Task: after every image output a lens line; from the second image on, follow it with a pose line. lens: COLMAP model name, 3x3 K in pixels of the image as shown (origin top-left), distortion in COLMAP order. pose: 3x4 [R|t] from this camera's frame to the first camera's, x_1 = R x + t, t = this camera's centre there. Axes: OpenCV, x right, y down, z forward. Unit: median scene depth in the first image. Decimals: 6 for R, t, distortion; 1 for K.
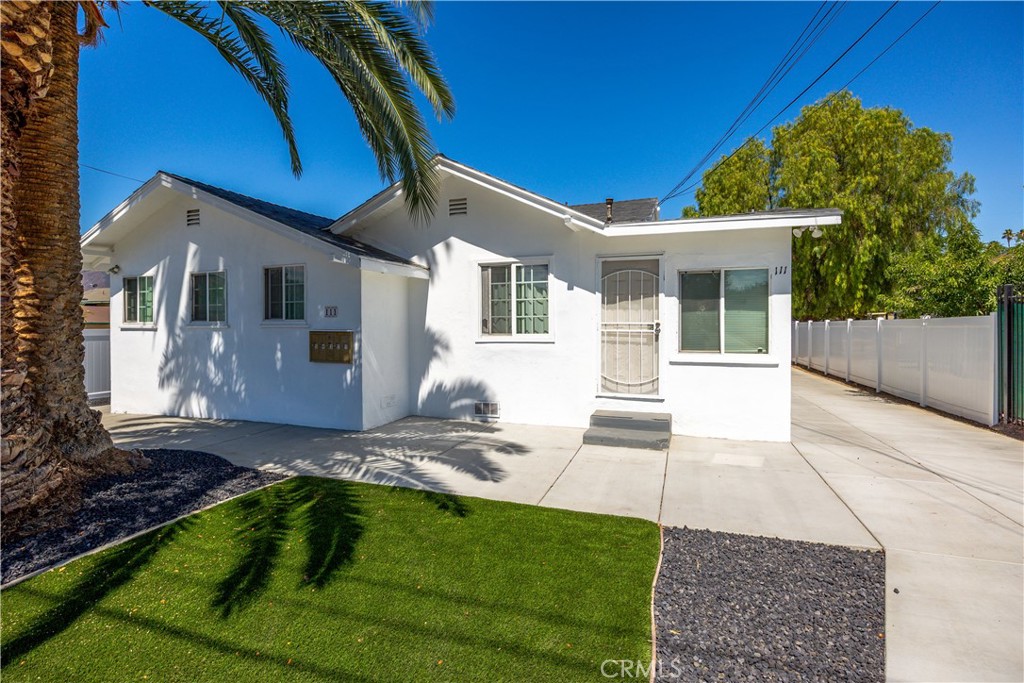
lens RADIAL K [[480.5, 0, 506.8], [0, 480.5, 324.2], [0, 0, 1]] dist [0.001794, 0.000350]
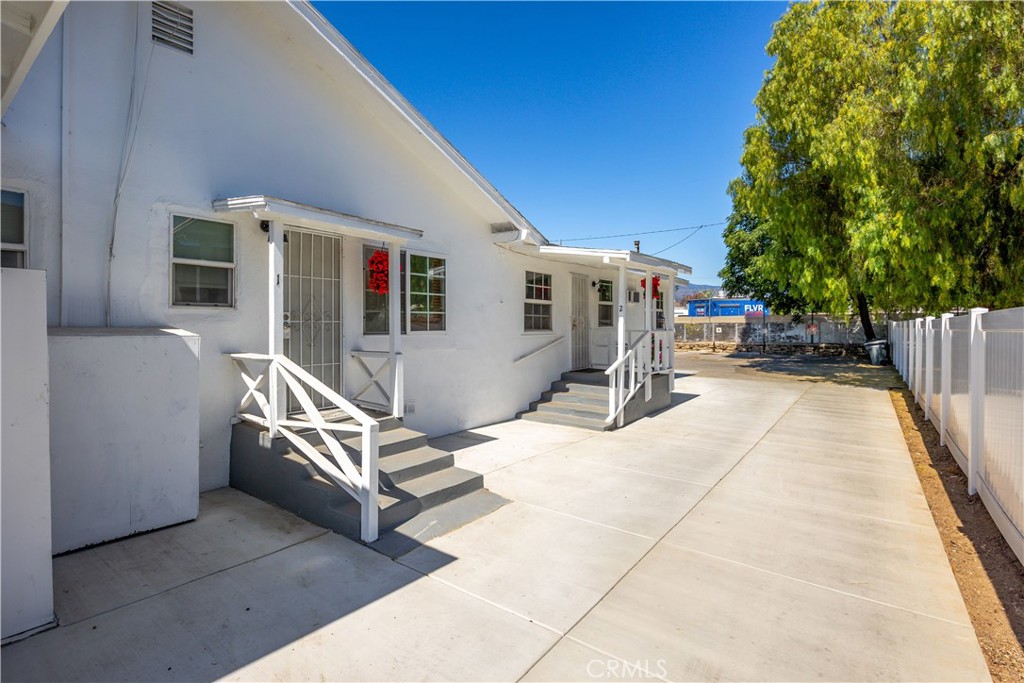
lens RADIAL K [[480.5, 0, 505.9], [0, 480.5, 331.5], [0, 0, 1]] dist [0.001794, 0.000350]
pose [[0.959367, 0.002710, -0.282150, 0.321282], [-0.000014, 0.999954, 0.009556, 0.001851], [0.282163, -0.009164, 0.959323, 0.434501]]
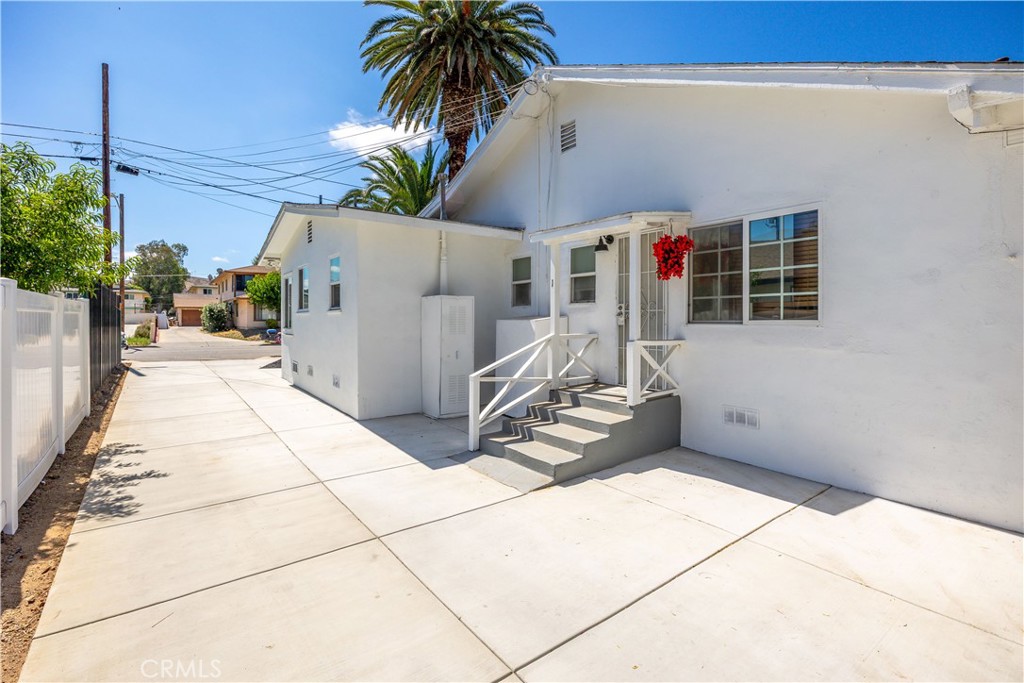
lens RADIAL K [[480.5, 0, 497.7], [0, 480.5, 317.7], [0, 0, 1]] dist [0.001794, 0.000350]
pose [[-0.537886, 0.007430, -0.842985, 0.443999], [0.009151, 0.999954, 0.002974, 0.001481], [0.842968, -0.006114, -0.537929, 0.732273]]
